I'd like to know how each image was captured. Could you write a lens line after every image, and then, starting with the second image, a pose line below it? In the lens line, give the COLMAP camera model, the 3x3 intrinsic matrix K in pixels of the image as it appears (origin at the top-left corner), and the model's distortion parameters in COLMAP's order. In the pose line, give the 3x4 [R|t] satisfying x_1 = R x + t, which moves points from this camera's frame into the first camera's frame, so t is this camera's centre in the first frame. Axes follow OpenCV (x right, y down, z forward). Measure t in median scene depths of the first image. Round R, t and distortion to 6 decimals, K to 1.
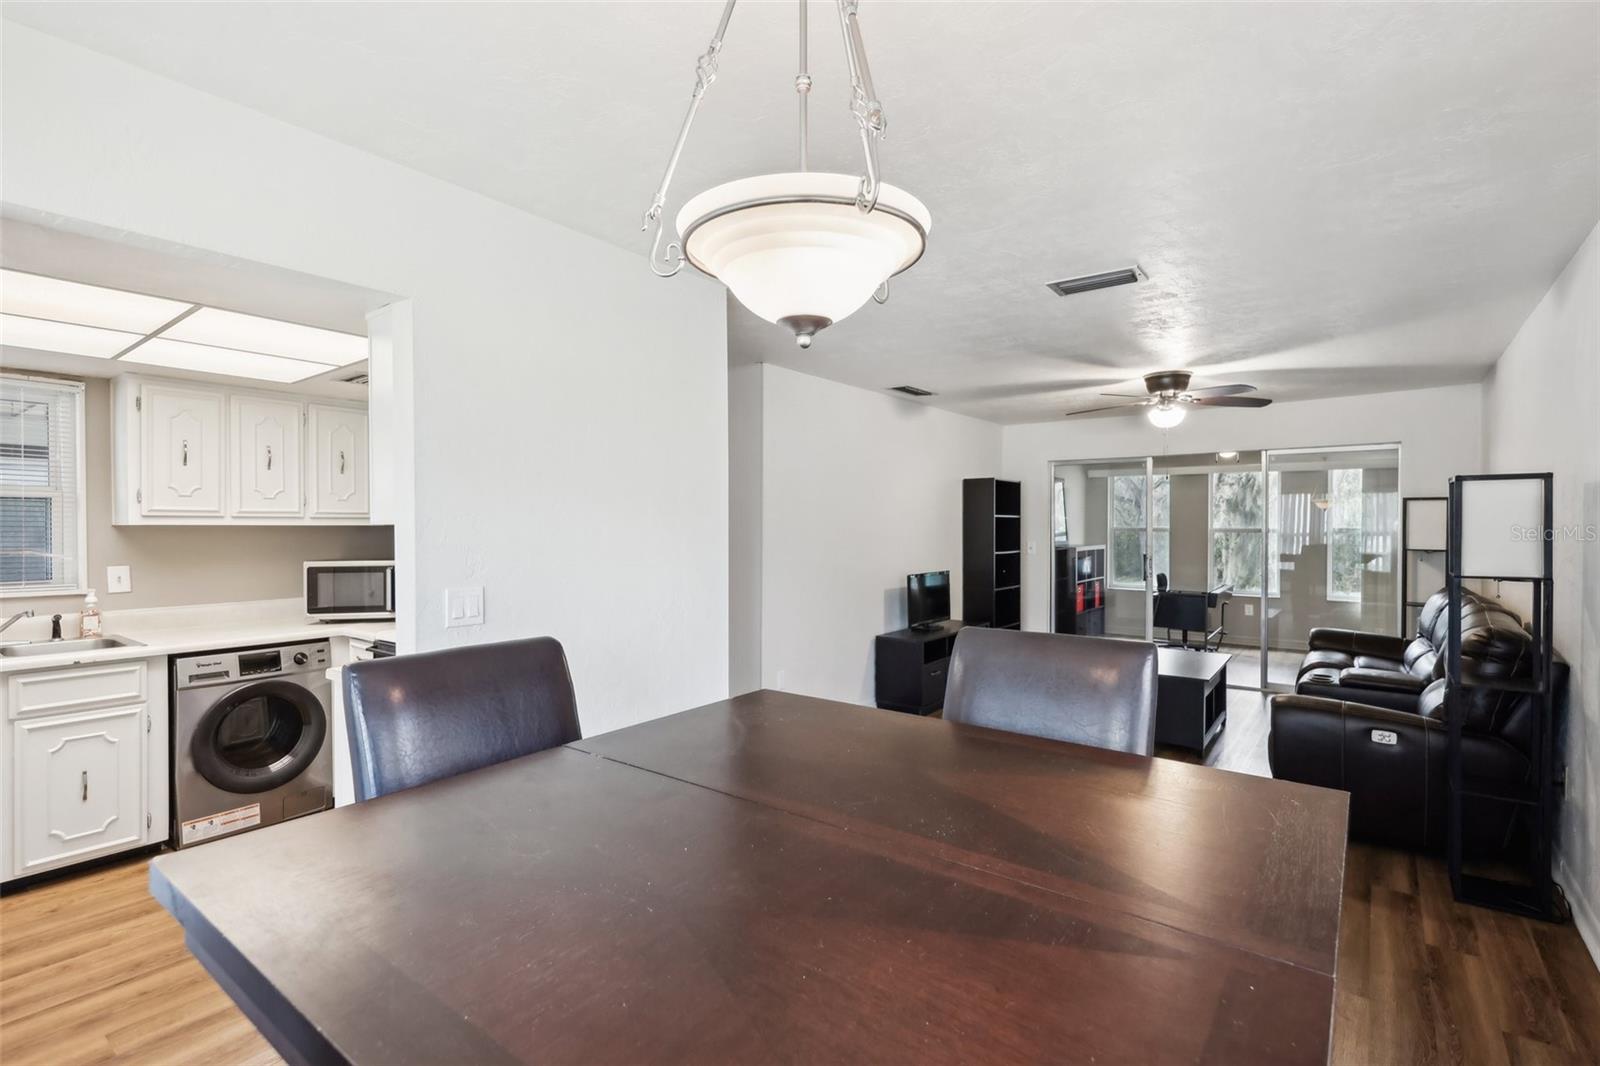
lens RADIAL K [[737.1, 0, 820.2], [0, 737.1, 530.7], [0, 0, 1]] dist [-0.001006, -0.000117]
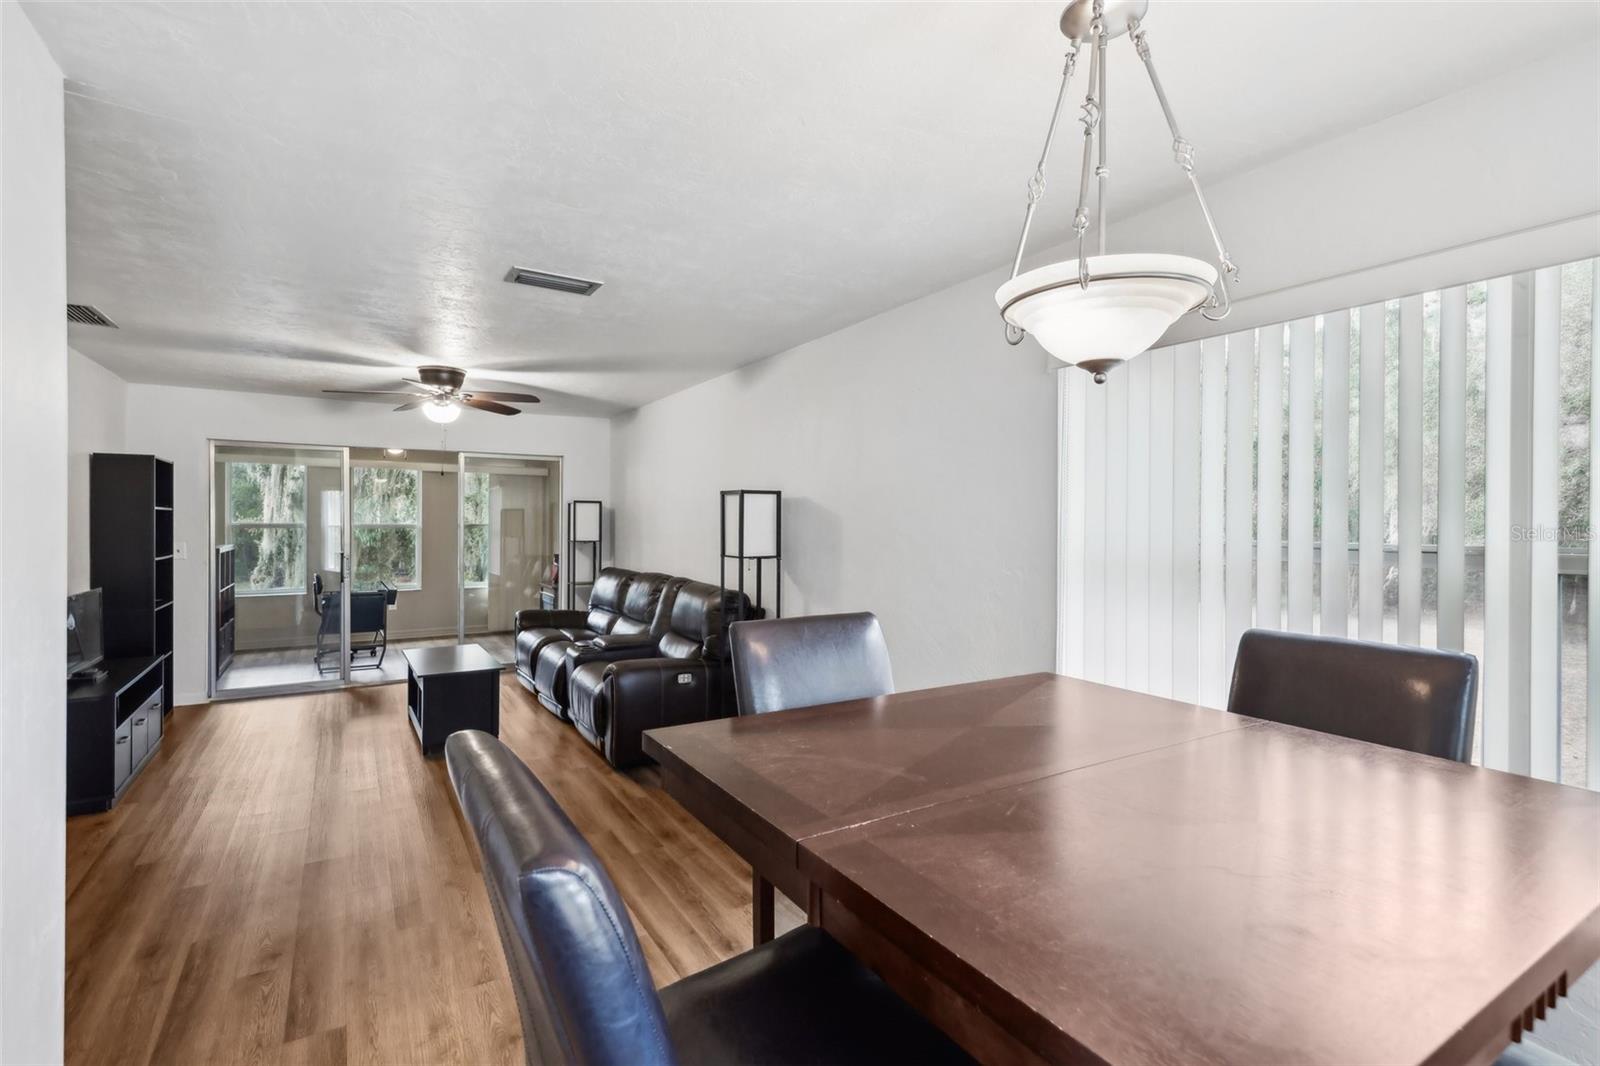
lens RADIAL K [[742.4, 0, 791.1], [0, 742.4, 526.4], [0, 0, 1]] dist [-0.000489, -0.000137]
pose [[0.386530, -0.002605, 0.922273, -0.266593], [0.003439, 0.999993, 0.001384, -0.000952], [-0.922271, 0.002637, 0.386536, 0.182177]]
